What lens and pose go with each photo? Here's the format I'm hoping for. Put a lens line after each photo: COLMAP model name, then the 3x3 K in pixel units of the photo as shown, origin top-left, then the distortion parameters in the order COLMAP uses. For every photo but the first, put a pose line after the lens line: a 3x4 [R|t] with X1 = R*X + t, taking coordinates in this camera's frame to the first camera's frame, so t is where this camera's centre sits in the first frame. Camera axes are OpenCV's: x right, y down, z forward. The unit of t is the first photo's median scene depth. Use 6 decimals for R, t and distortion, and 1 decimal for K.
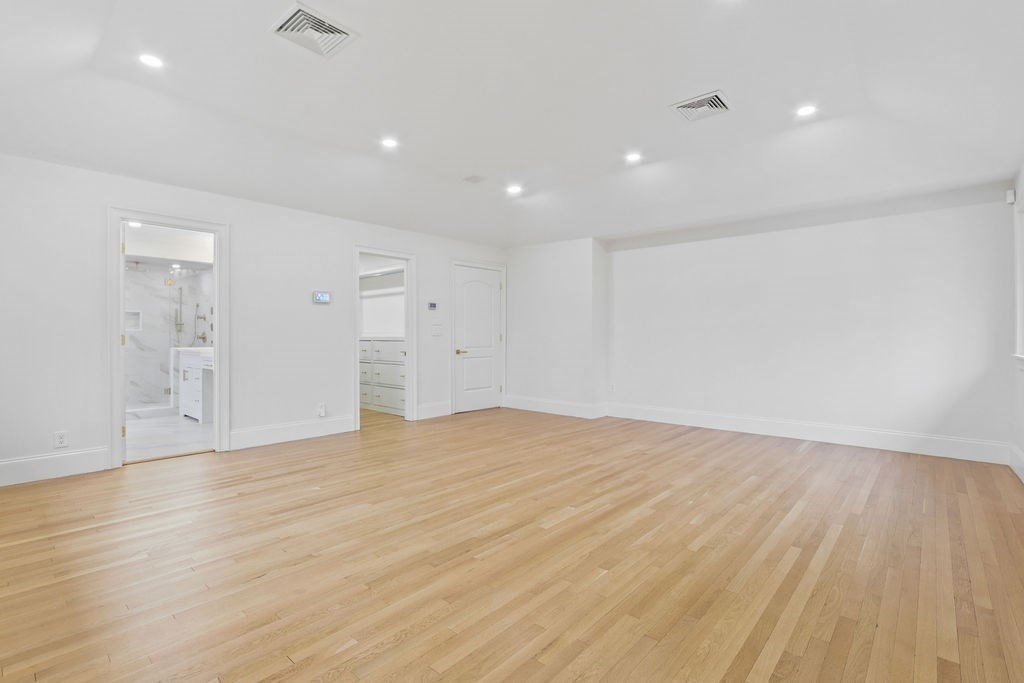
lens RADIAL K [[480.3, 0, 514.4], [0, 480.3, 341.6], [0, 0, 1]] dist [-0.015994, 0.000130]
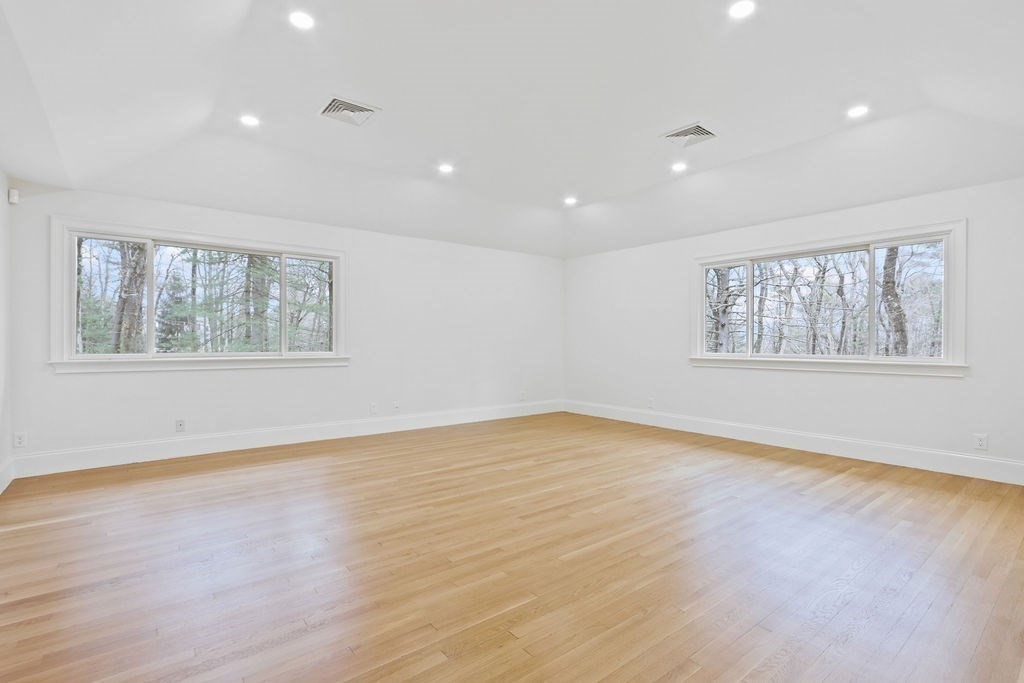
lens RADIAL K [[480.3, 0, 514.4], [0, 480.3, 341.6], [0, 0, 1]] dist [-0.015994, 0.000130]
pose [[-0.983658, -0.005903, 0.179948, -0.085207], [-0.004713, 0.999964, 0.007043, -0.016837], [-0.179983, 0.006080, -0.983651, 1.356454]]
